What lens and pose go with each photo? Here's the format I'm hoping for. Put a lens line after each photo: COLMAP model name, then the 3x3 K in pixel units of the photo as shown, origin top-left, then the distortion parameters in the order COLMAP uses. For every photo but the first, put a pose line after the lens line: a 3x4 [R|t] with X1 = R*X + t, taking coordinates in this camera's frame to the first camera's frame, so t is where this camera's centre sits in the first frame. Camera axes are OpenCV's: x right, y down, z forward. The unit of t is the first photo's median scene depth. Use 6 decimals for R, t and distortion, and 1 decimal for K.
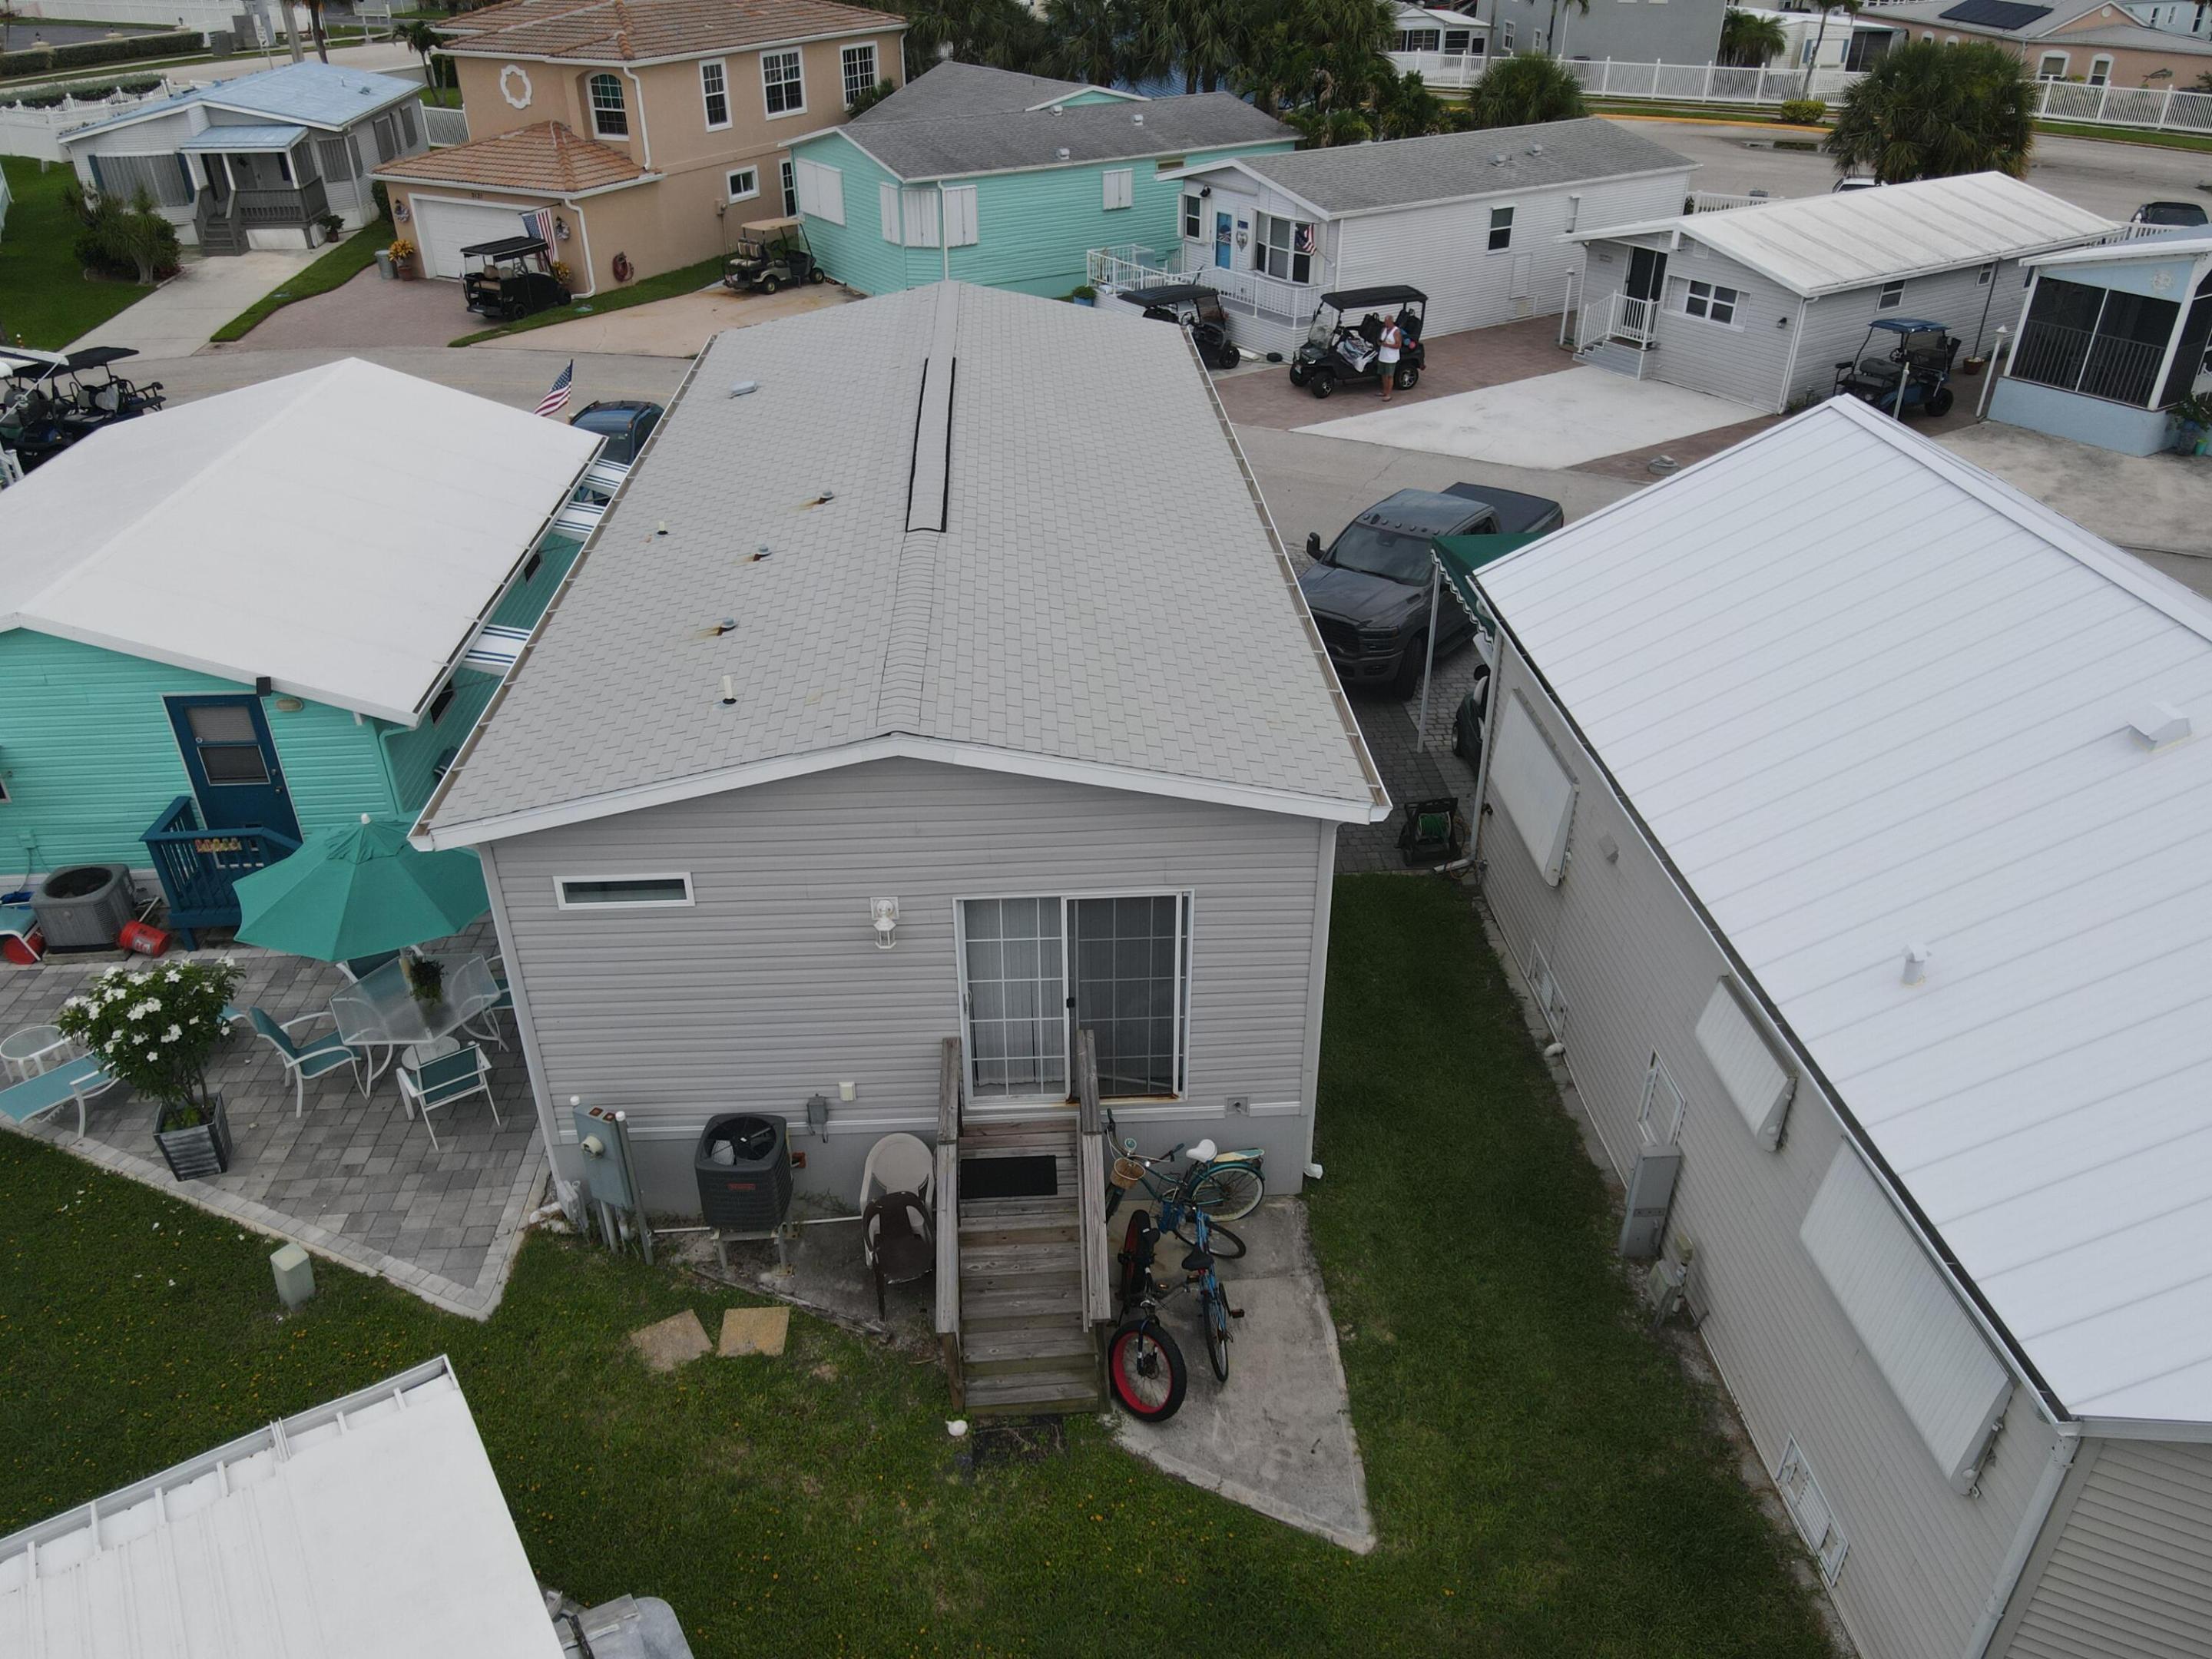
lens RADIAL K [[1605.1, 0, 1106.0], [0, 1605.1, 829.5], [0, 0, 1]] dist [0.015941, -0.000963]
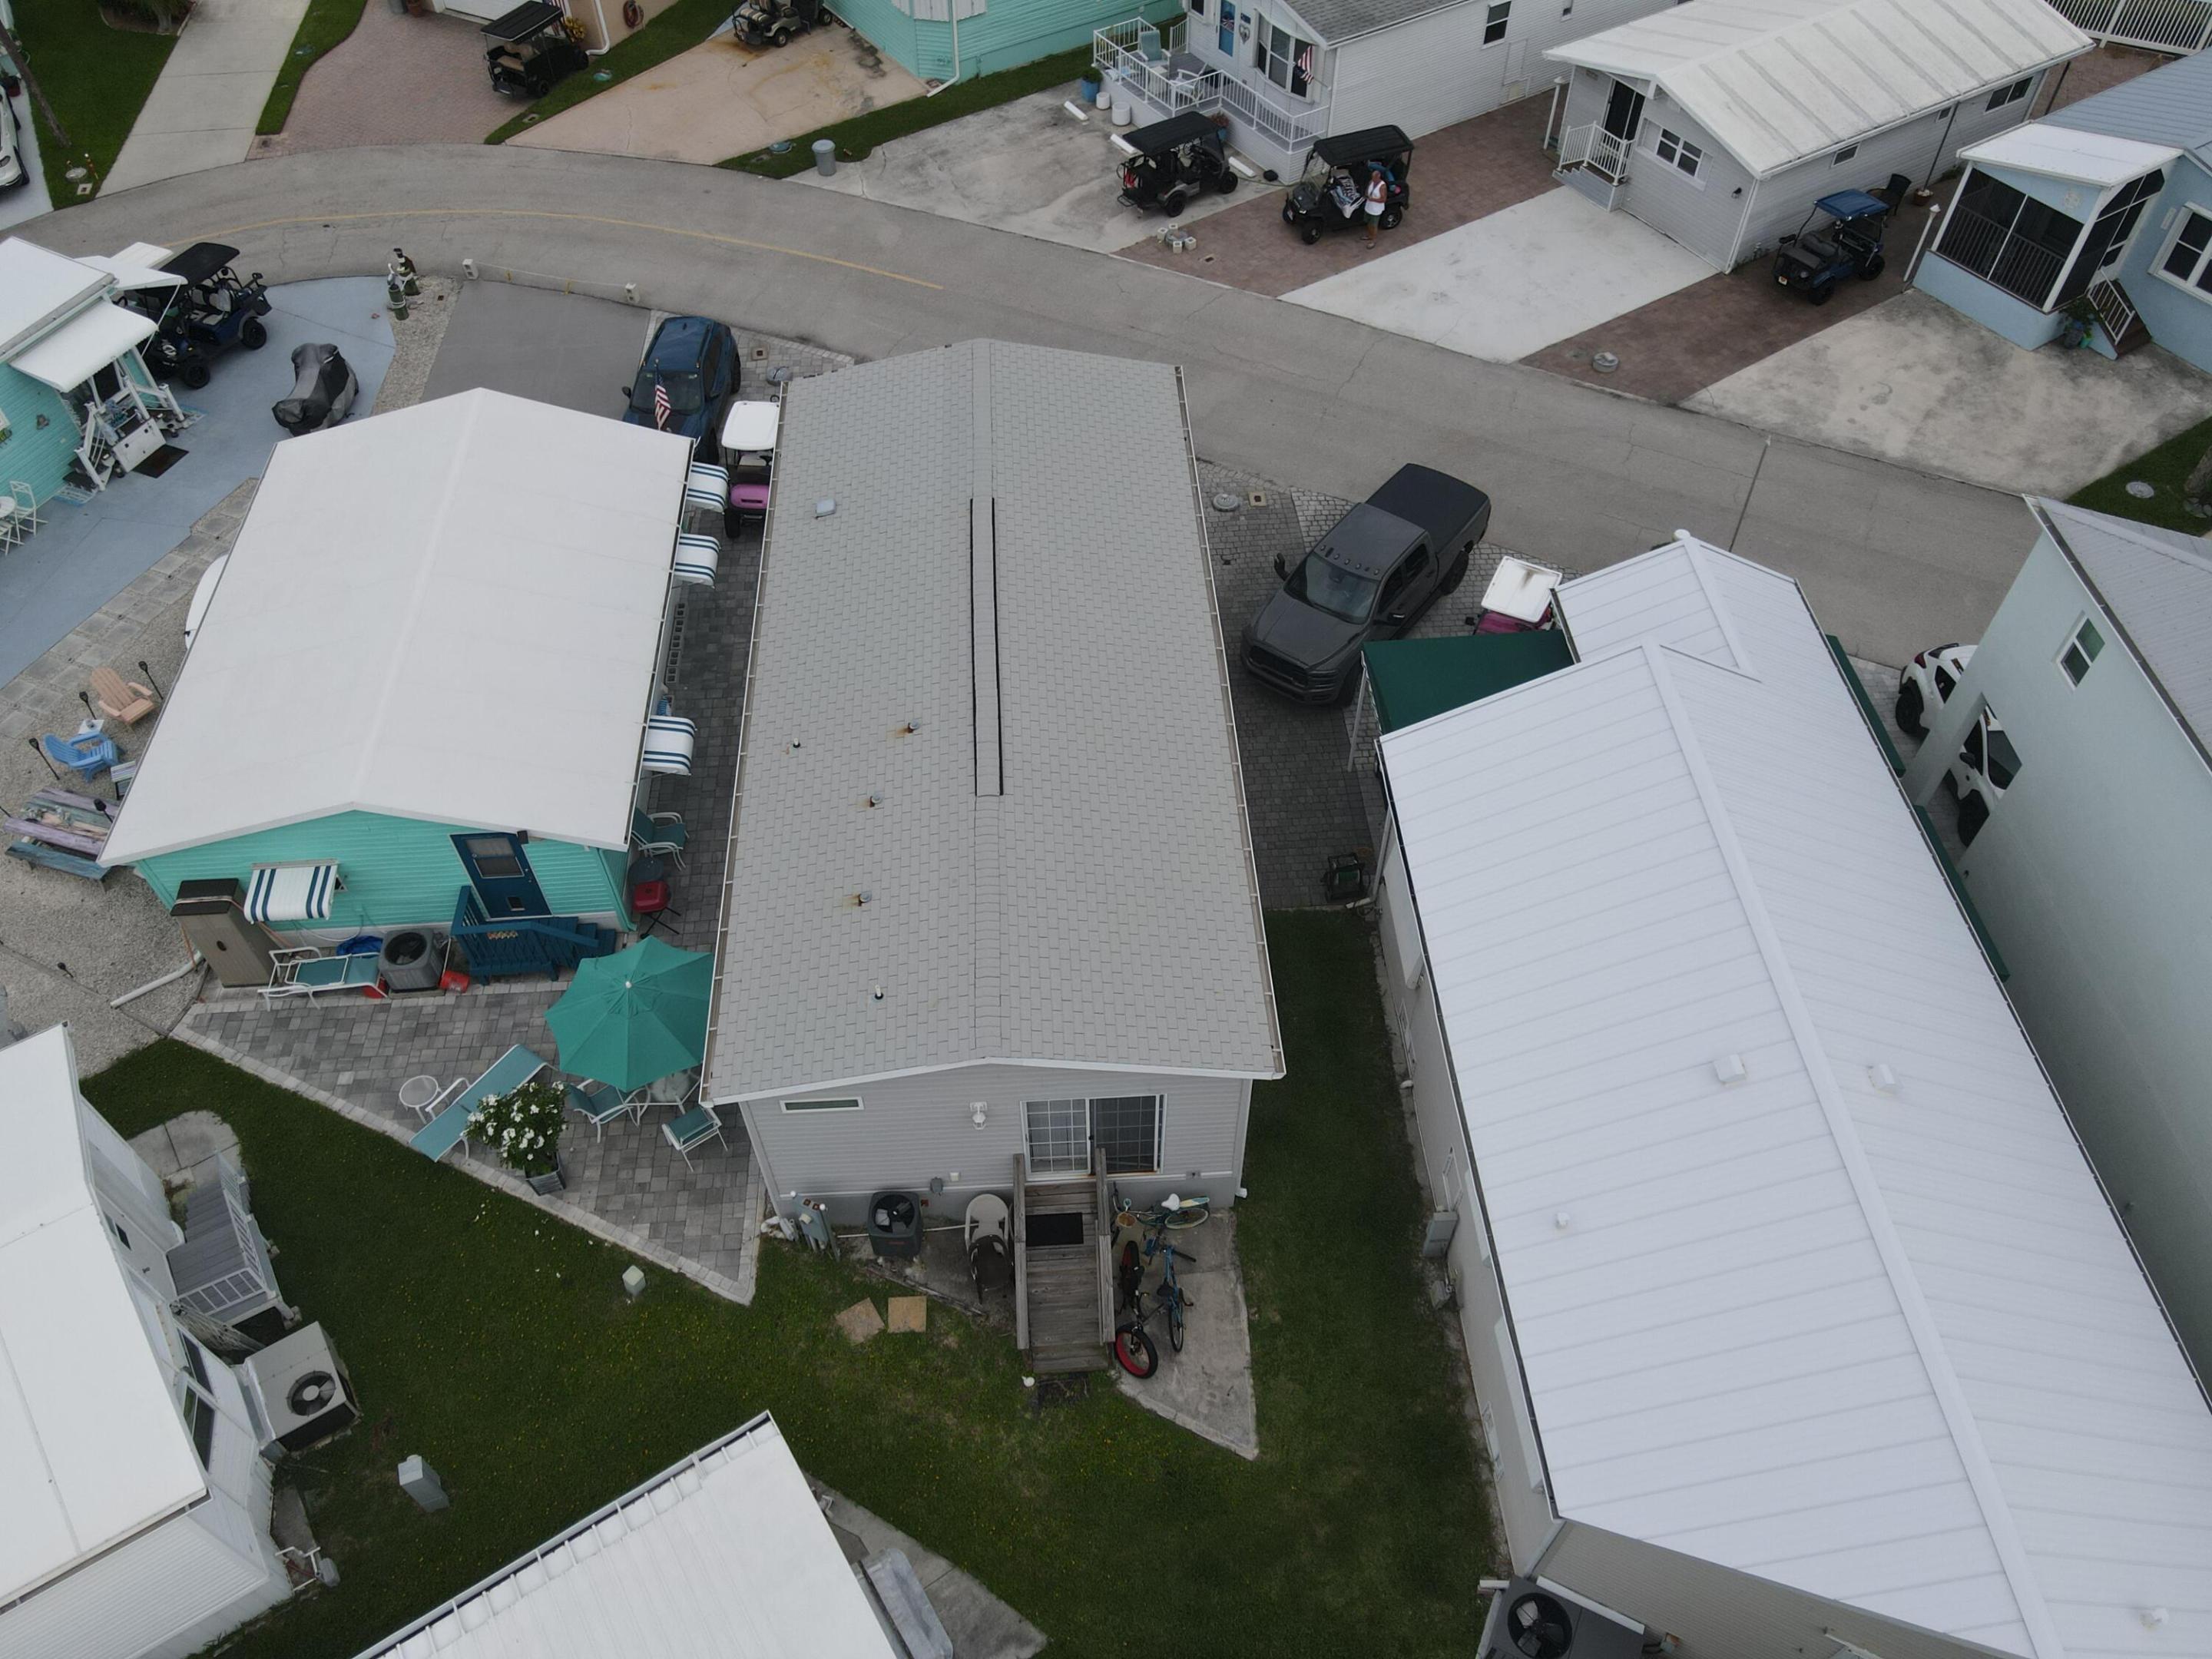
lens RADIAL K [[1617.2, 0, 1104.6], [0, 1617.2, 815.8], [0, 0, 1]] dist [0.003897, 0.015666]
pose [[0.999996, 0.001267, -0.002532, -0.004322], [-0.000367, 0.944683, 0.327985, -0.707629], [0.002808, -0.327982, 0.944680, -0.425867]]
